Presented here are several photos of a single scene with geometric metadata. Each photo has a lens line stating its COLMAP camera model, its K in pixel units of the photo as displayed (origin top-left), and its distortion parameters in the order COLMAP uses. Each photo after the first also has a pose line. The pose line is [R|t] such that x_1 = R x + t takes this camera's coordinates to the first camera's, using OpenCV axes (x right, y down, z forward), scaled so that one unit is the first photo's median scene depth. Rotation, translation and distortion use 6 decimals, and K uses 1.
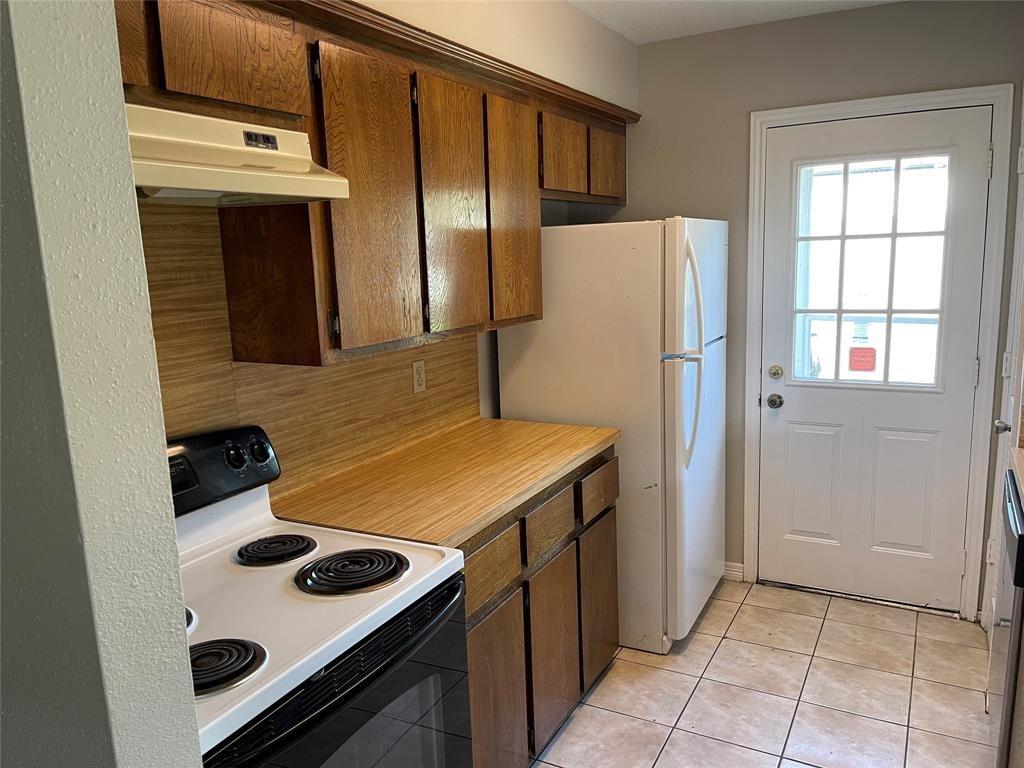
lens RADIAL K [[777.5, 0, 512.0], [0, 777.5, 384.0], [0, 0, 1]] dist [0.081936, -0.101733]
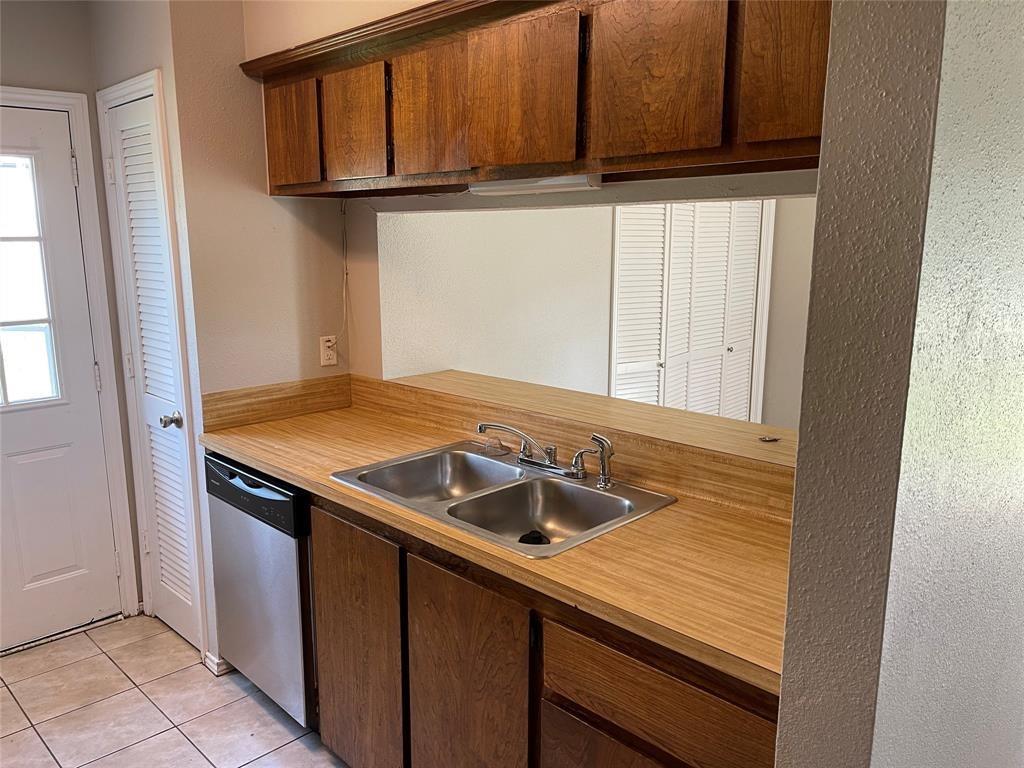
lens RADIAL K [[777.5, 0, 512.0], [0, 777.5, 384.0], [0, 0, 1]] dist [0.081936, -0.101733]
pose [[0.292986, -0.147565, 0.944661, -0.230906], [0.159192, 0.981756, 0.103986, -0.029054], [-0.942771, 0.119916, 0.311132, 0.199949]]
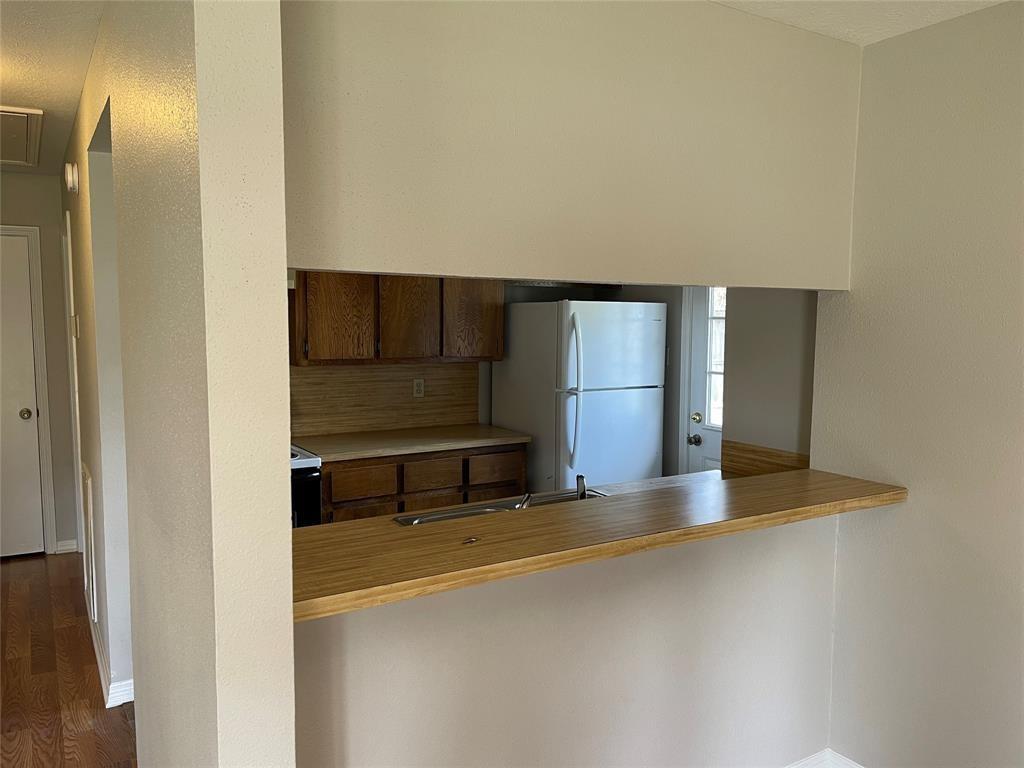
lens RADIAL K [[777.5, 0, 512.0], [0, 777.5, 384.0], [0, 0, 1]] dist [0.081936, -0.101733]
pose [[0.861449, 0.087966, -0.500167, 0.735146], [-0.125189, 0.991274, -0.041277, 0.021339], [0.492172, 0.098174, 0.864944, -0.290271]]
